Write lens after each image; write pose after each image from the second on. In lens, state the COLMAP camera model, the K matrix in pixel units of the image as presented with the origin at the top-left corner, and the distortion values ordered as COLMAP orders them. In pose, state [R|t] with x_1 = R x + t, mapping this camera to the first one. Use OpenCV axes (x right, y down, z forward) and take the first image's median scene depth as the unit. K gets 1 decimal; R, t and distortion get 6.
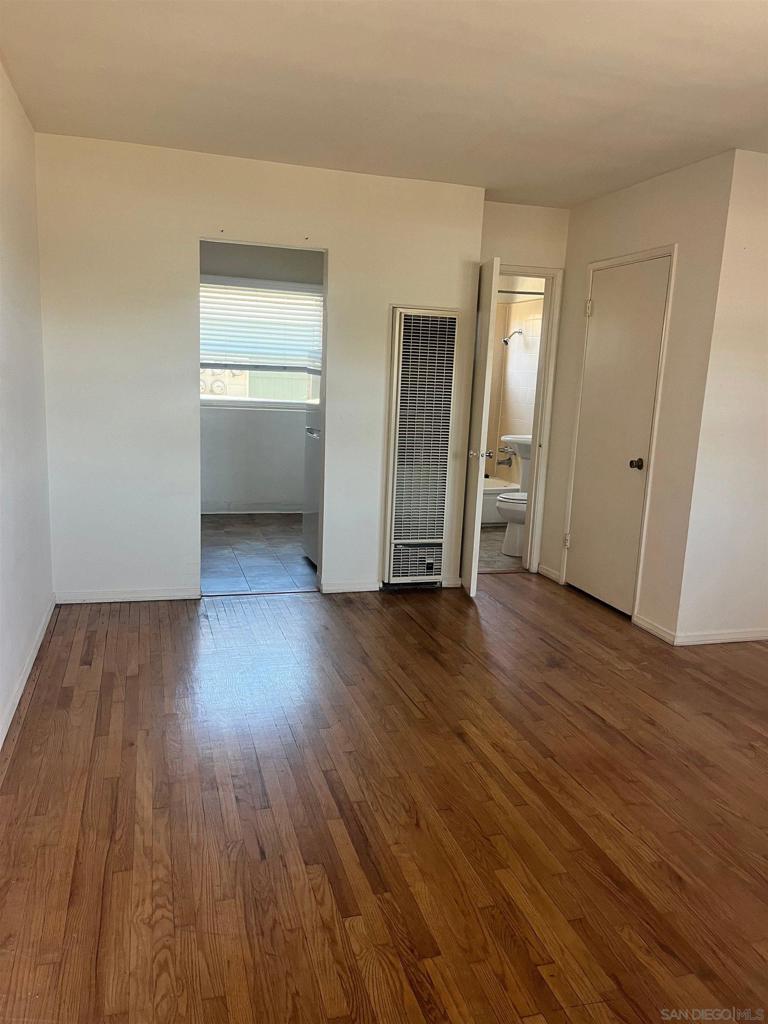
lens RADIAL K [[766.0, 0, 387.0], [0, 766.0, 512.3], [0, 0, 1]] dist [0.029938, -0.002571]
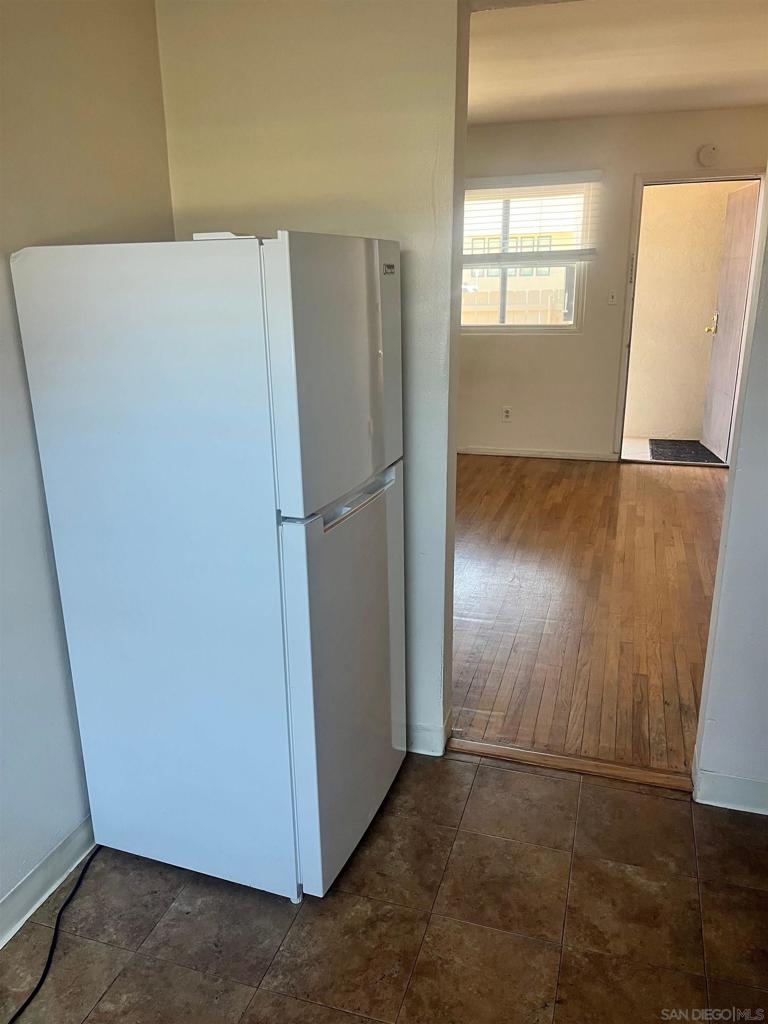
lens RADIAL K [[766.0, 0, 383.9], [0, 766.0, 506.8], [0, 0, 1]] dist [0.029938, -0.002571]
pose [[-0.819597, -0.199257, 0.537175, -0.624739], [0.078025, 0.890023, 0.449189, -0.562201], [-0.567602, 0.410067, -0.713914, 2.787408]]
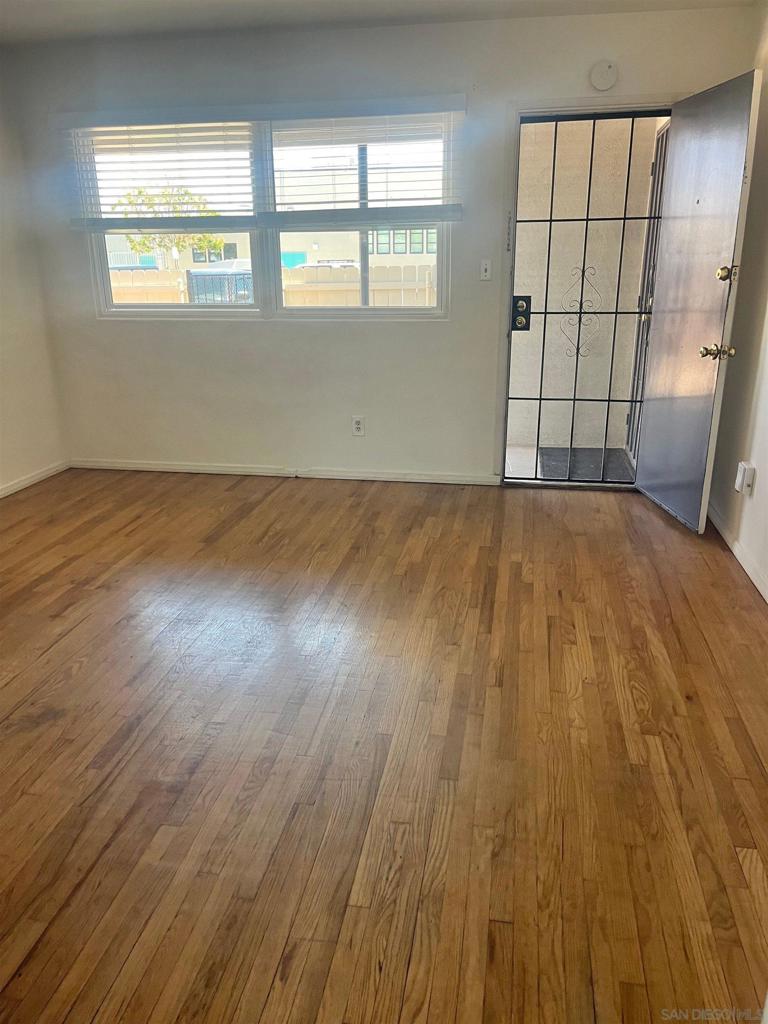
lens RADIAL K [[766.0, 0, 378.4], [0, 766.0, 516.1], [0, 0, 1]] dist [0.029938, -0.002571]
pose [[-0.884392, -0.183071, 0.429344, -0.437977], [0.057034, 0.870587, 0.488698, -0.394929], [-0.463248, 0.456688, -0.759498, 2.117268]]
